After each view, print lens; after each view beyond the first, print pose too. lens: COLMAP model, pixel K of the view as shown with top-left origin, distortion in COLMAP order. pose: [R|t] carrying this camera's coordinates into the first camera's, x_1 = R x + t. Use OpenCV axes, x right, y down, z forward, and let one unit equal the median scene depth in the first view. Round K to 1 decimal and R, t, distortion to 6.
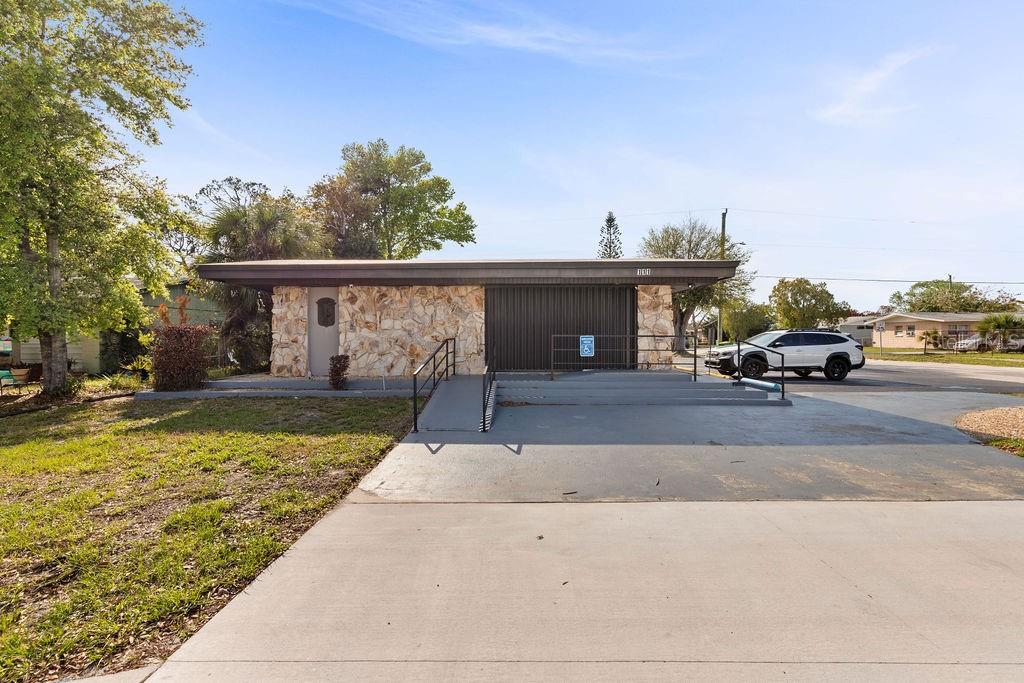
lens RADIAL K [[459.7, 0, 508.2], [0, 459.7, 345.2], [0, 0, 1]] dist [0.010821, -0.000913]
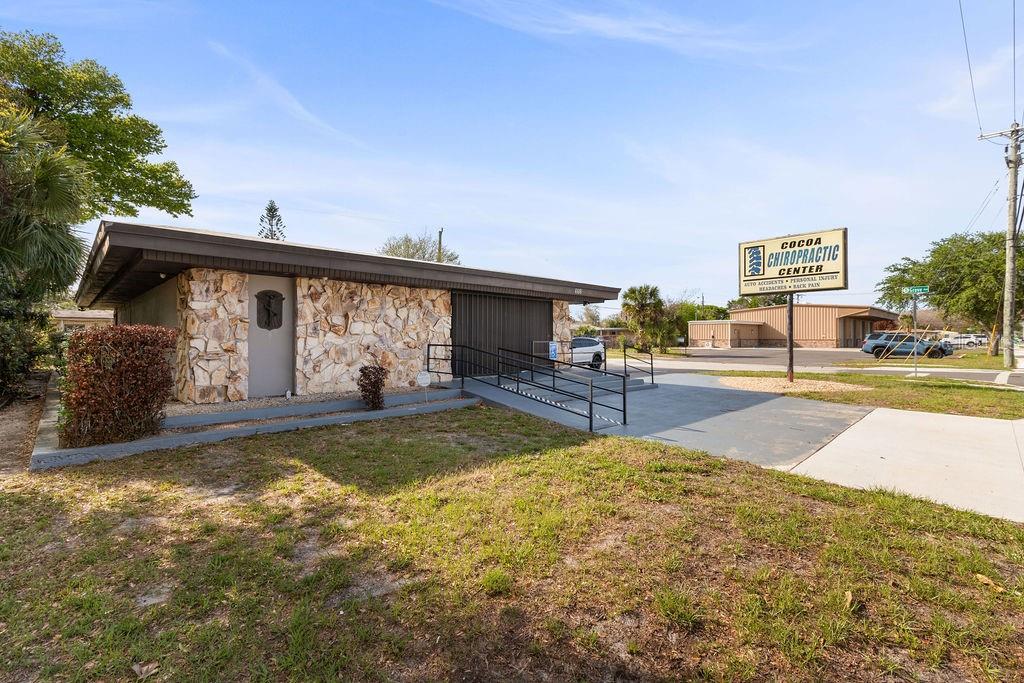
lens RADIAL K [[459.7, 0, 507.1], [0, 459.7, 337.9], [0, 0, 1]] dist [0.010821, -0.000913]
pose [[0.720302, 0.004090, 0.693648, -0.644139], [0.007722, 0.999873, -0.013913, -0.014423], [-0.693617, 0.015378, 0.720180, 0.211971]]
